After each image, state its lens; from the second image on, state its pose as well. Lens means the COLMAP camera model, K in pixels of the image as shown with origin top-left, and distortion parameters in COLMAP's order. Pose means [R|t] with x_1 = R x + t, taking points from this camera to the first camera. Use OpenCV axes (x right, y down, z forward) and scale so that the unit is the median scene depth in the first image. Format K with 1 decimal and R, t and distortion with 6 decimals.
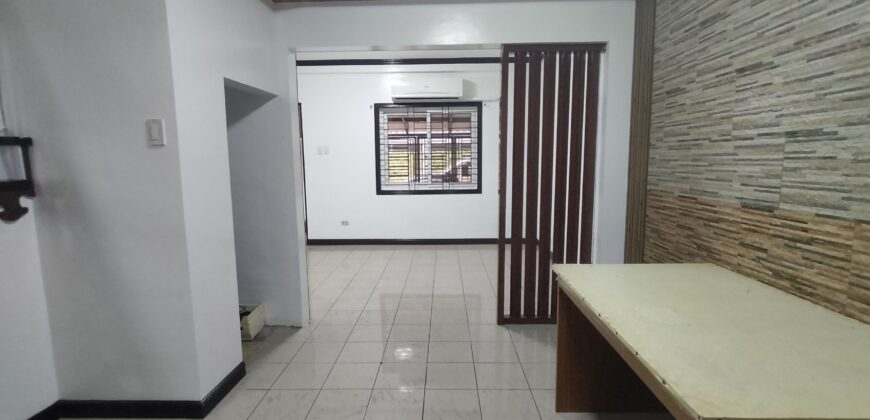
lens RADIAL K [[400.4, 0, 444.0], [0, 400.4, 208.5], [0, 0, 1]] dist [0.008644, 0.004958]
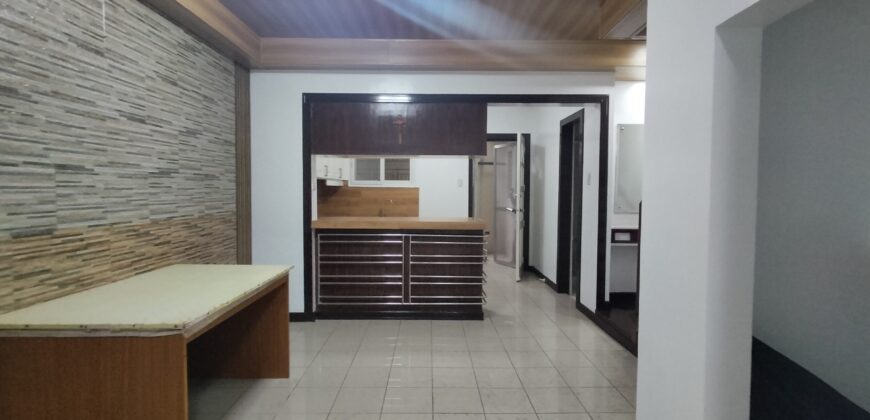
lens RADIAL K [[400.4, 0, 435.0], [0, 400.4, 208.7], [0, 0, 1]] dist [0.008644, 0.004958]
pose [[-0.999892, -0.001427, -0.014606, -0.237245], [-0.003902, 0.985284, 0.170883, -0.259629], [0.014148, 0.170922, -0.985183, 2.138454]]
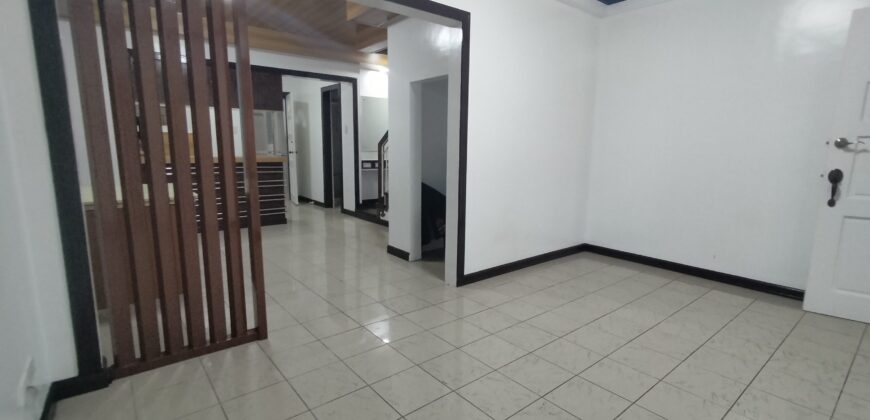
lens RADIAL K [[400.4, 0, 440.8], [0, 400.4, 209.3], [0, 0, 1]] dist [0.008644, 0.004958]
pose [[-0.768770, 0.094420, -0.632517, 0.650708], [-0.090637, 0.962972, 0.253910, -0.355523], [0.633070, 0.252528, -0.731746, 3.380497]]
